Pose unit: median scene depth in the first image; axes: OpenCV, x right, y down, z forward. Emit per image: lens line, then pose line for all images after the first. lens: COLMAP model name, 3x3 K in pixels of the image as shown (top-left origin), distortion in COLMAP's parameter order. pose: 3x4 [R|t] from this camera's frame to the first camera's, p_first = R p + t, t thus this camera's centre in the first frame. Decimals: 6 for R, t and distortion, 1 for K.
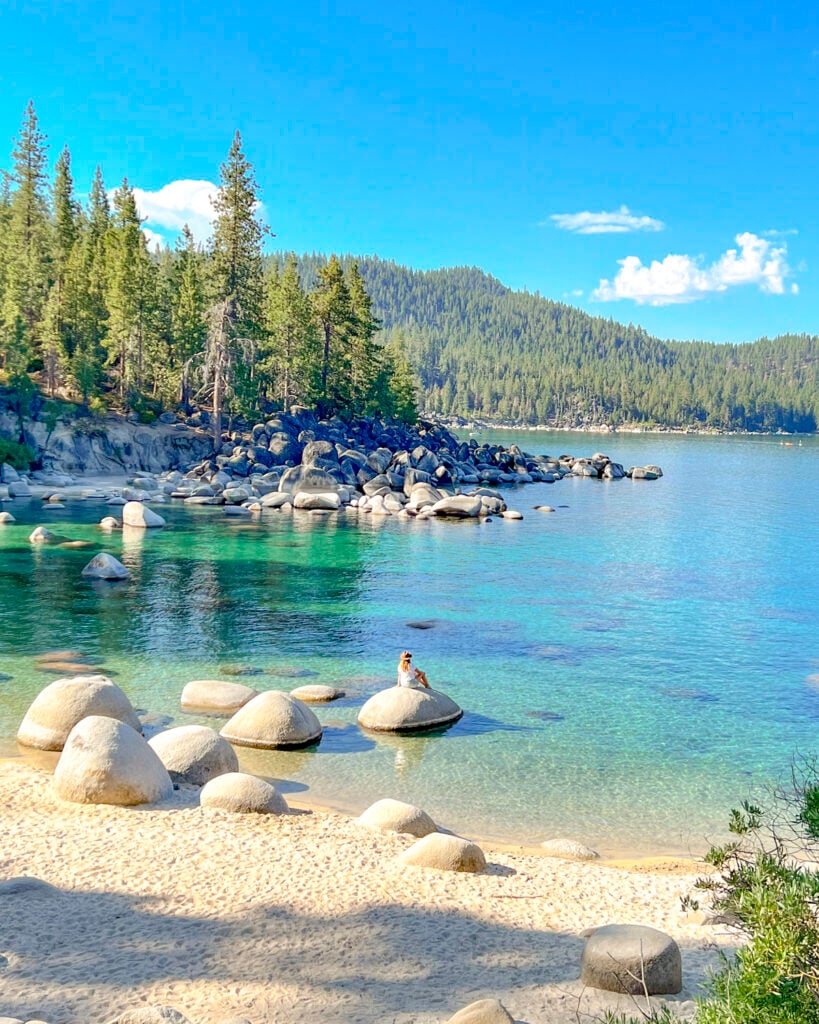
lens RADIAL K [[1121.7, 0, 409.5], [0, 1121.7, 512.0], [0, 0, 1]] dist [0.007379, -0.011370]
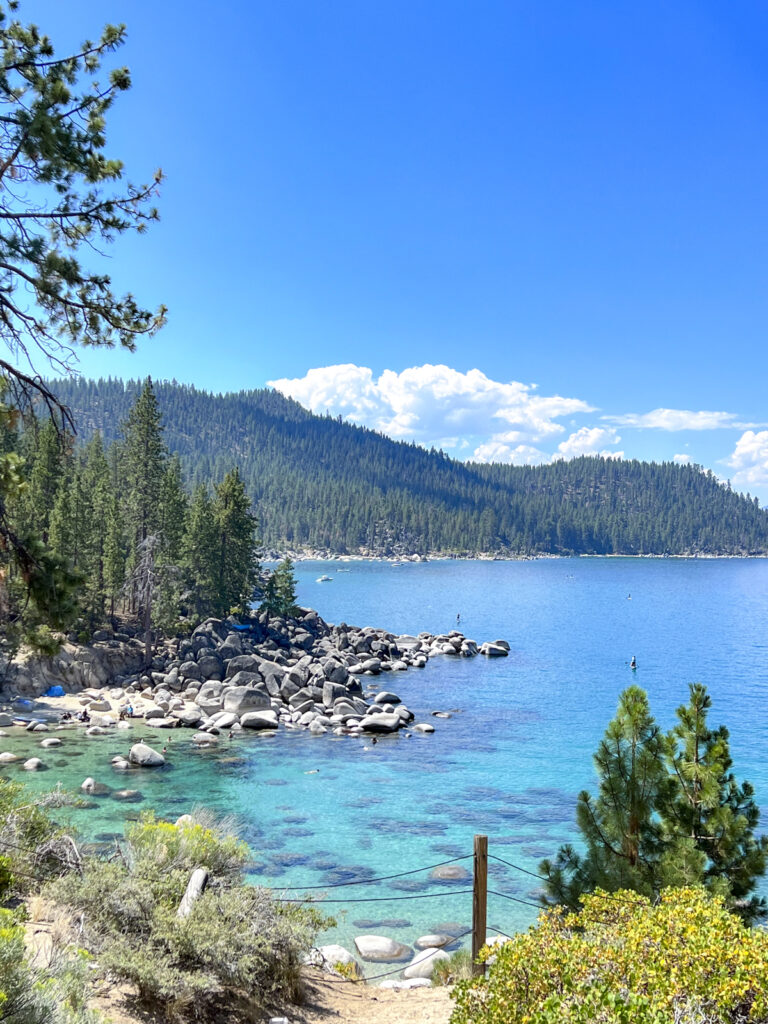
lens RADIAL K [[1183.7, 0, 384.0], [0, 1183.7, 512.0], [0, 0, 1]] dist [-0.002235, -0.016733]
pose [[0.987082, -0.012639, 0.159718, -0.087067], [0.028040, 0.995126, -0.094544, -0.061875], [-0.157744, 0.097801, 0.982625, -0.159083]]
